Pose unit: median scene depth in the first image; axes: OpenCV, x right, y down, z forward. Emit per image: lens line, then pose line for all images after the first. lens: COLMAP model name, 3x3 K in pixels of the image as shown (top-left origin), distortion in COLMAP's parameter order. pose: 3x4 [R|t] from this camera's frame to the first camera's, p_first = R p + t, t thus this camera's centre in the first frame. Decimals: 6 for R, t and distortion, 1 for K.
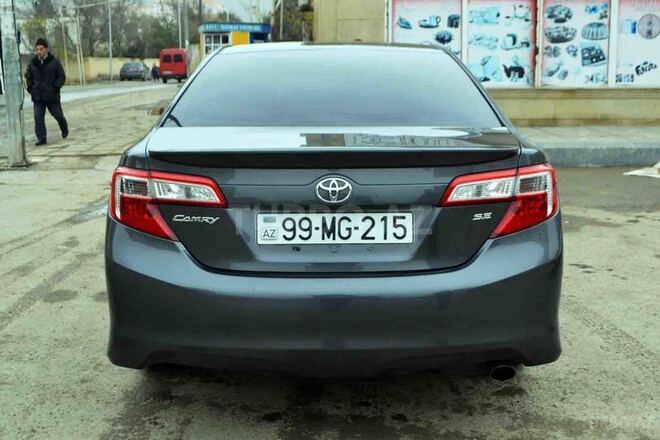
lens RADIAL K [[780.9, 0, 340.3], [0, 780.9, 209.2], [0, 0, 1]] dist [-0.079618, 0.000000]
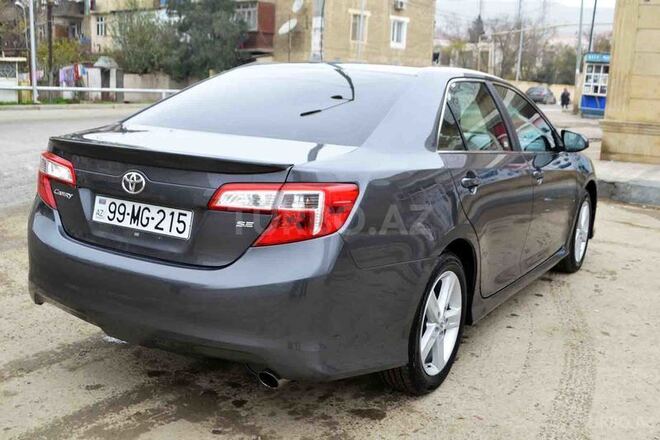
lens RADIAL K [[718.9, 0, 351.7], [0, 718.9, 240.8], [0, 0, 1]] dist [-0.090336, 0.000000]
pose [[0.857618, 0.154103, -0.490657, 0.787392], [-0.141893, 0.987922, 0.062267, -0.049698], [0.494326, 0.016220, 0.869125, 0.234313]]
